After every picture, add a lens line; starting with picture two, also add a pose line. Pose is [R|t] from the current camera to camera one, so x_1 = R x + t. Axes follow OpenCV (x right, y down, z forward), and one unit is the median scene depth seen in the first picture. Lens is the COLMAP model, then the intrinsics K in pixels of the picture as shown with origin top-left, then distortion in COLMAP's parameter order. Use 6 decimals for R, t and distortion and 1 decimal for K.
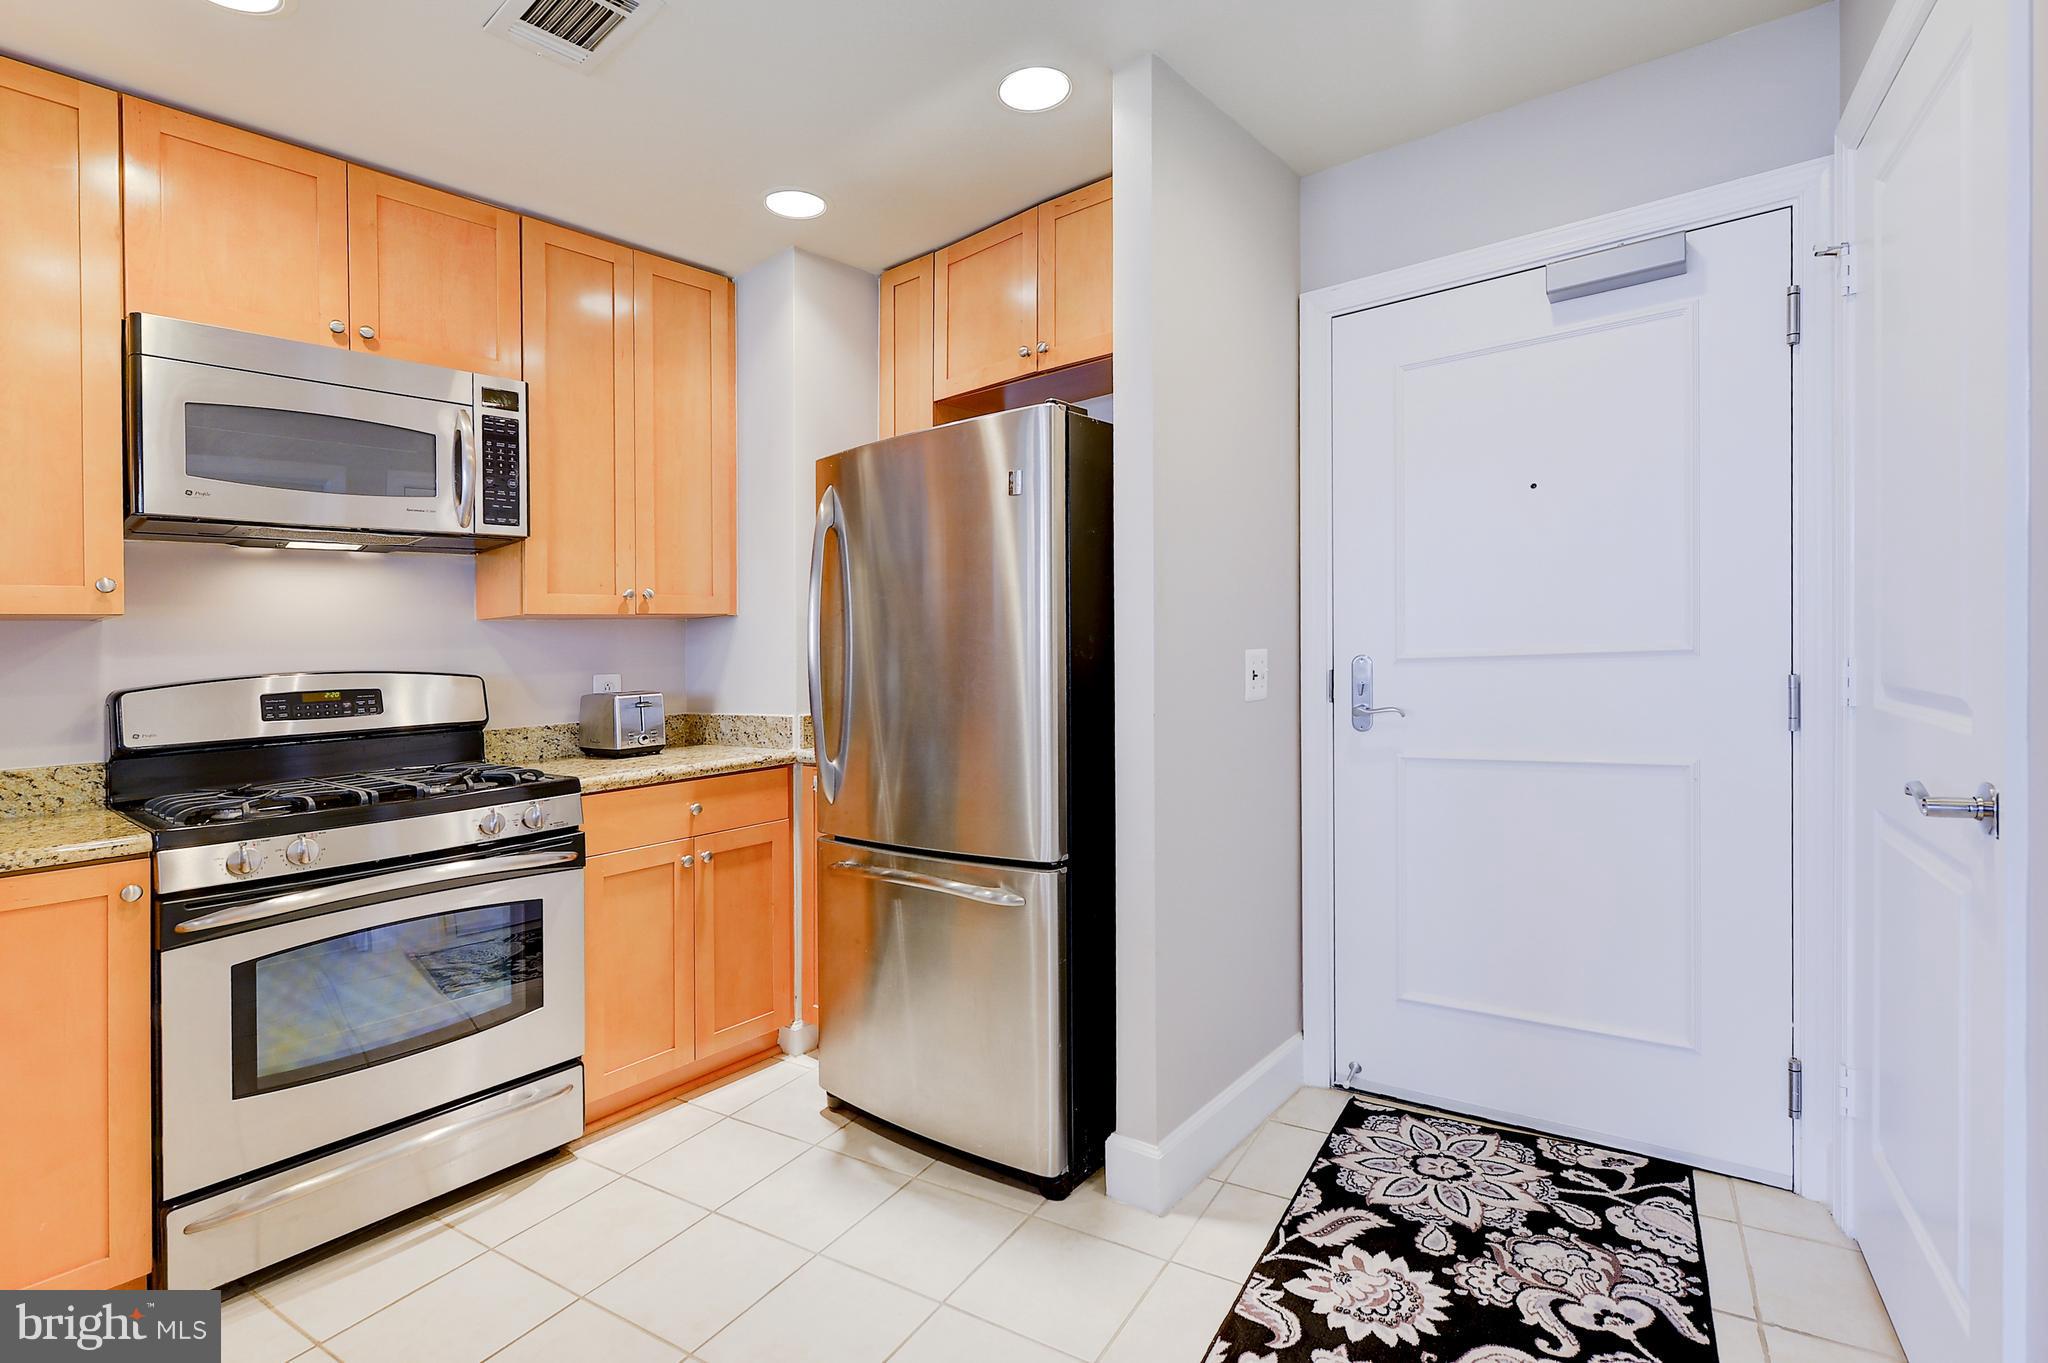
lens RADIAL K [[924.8, 0, 1024.0], [0, 924.8, 681.5], [0, 0, 1]] dist [-0.000853, 0.000114]
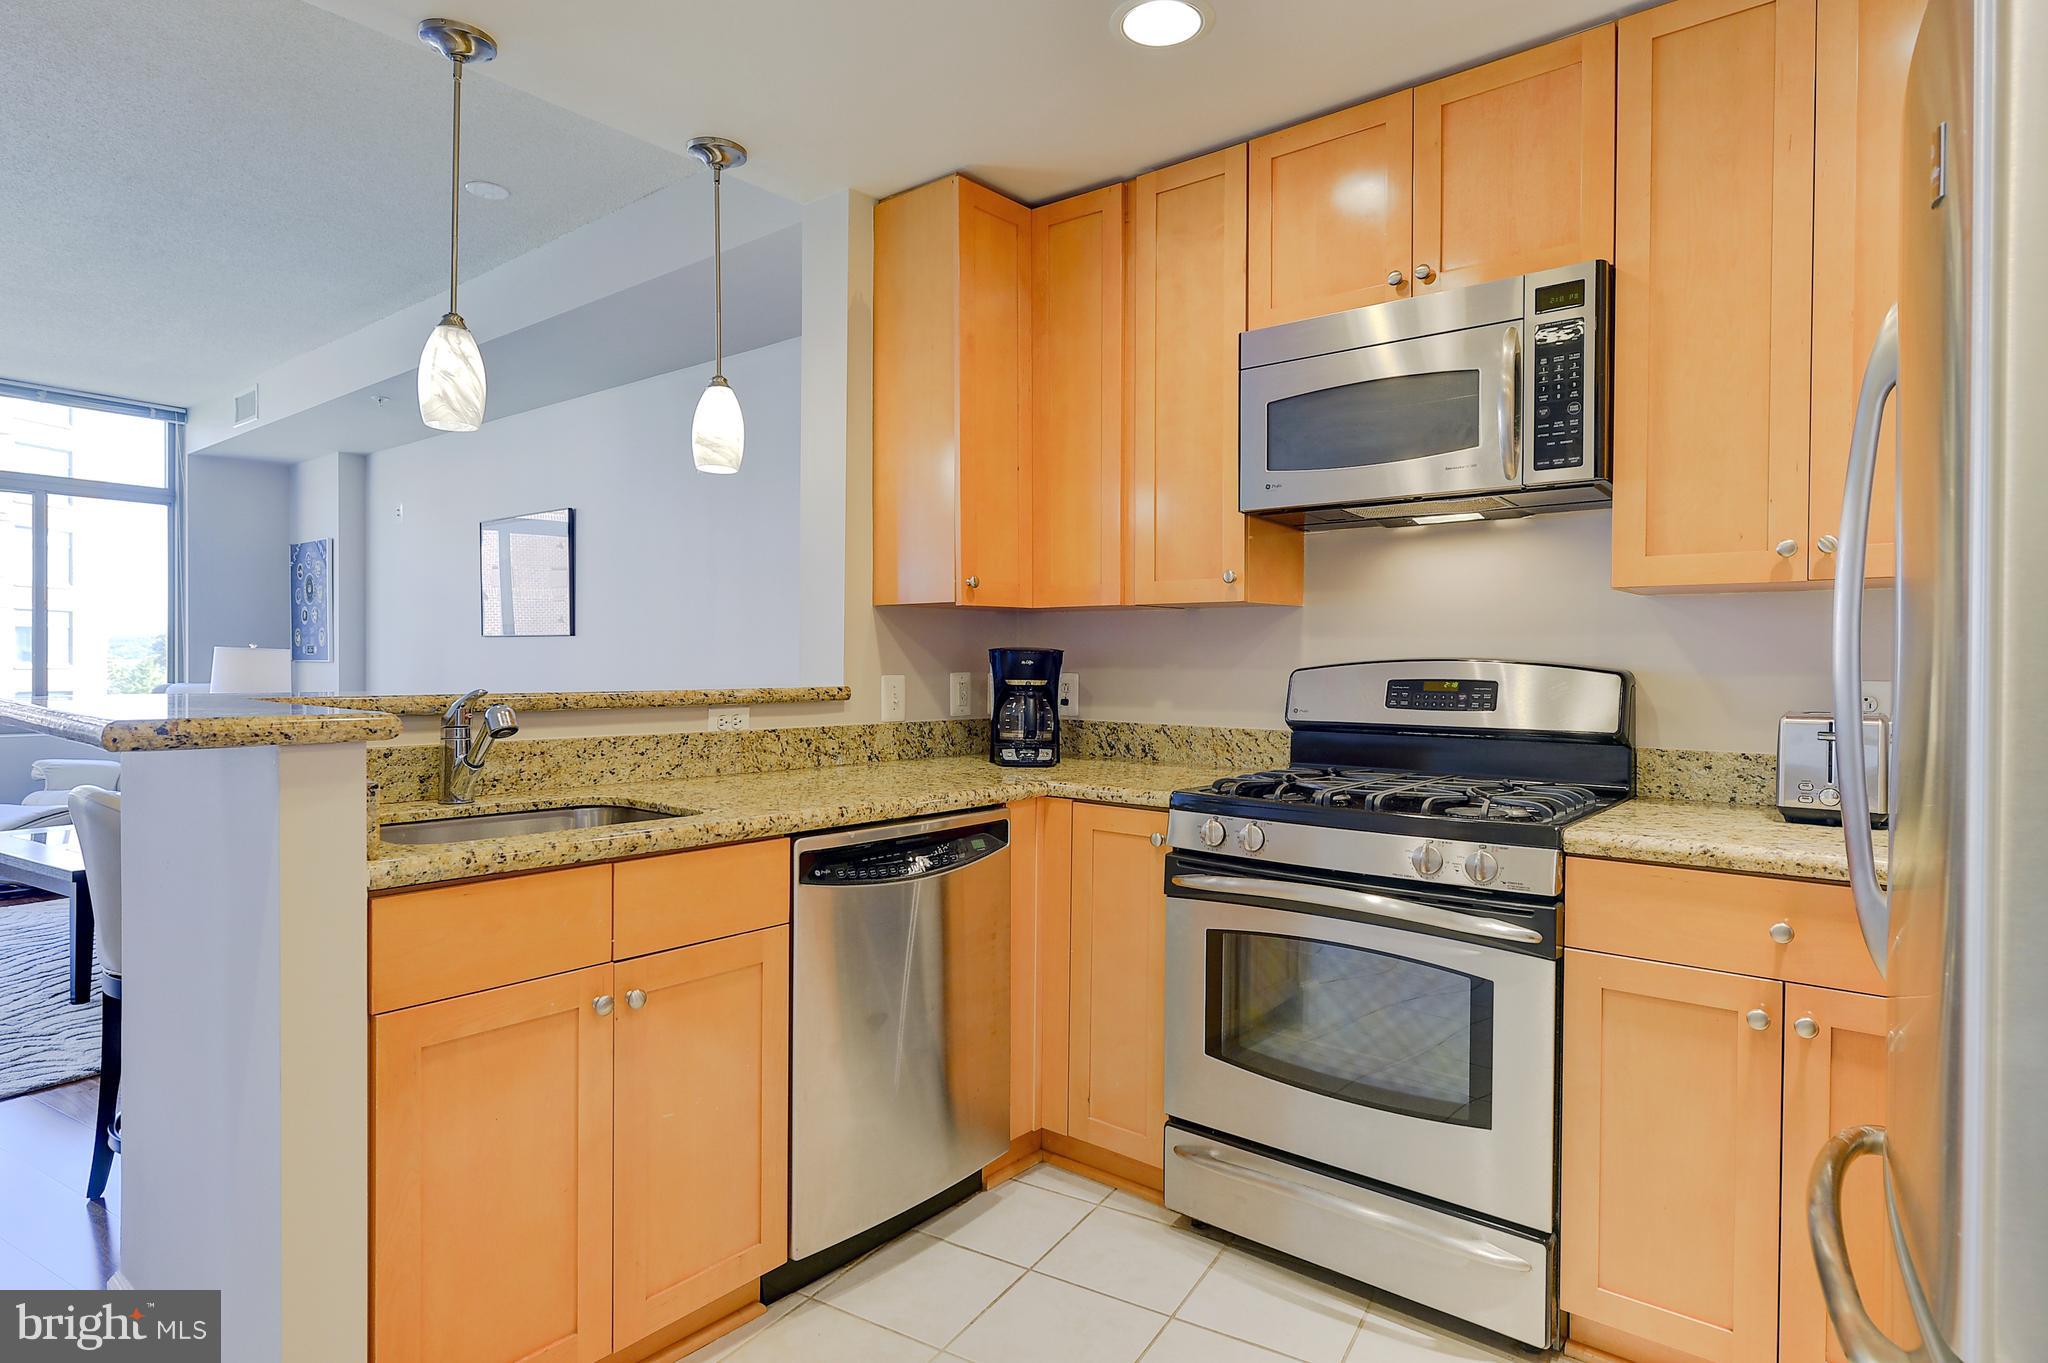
lens RADIAL K [[1132.0, 0, 1020.1], [0, 1132.0, 650.7], [0, 0, 1]] dist [-0.000487, -0.000706]
pose [[0.019140, 0.031243, -0.999329, 0.329164], [-0.041273, 0.998684, 0.030433, -0.034150], [0.998965, 0.040663, 0.020404, 0.559966]]
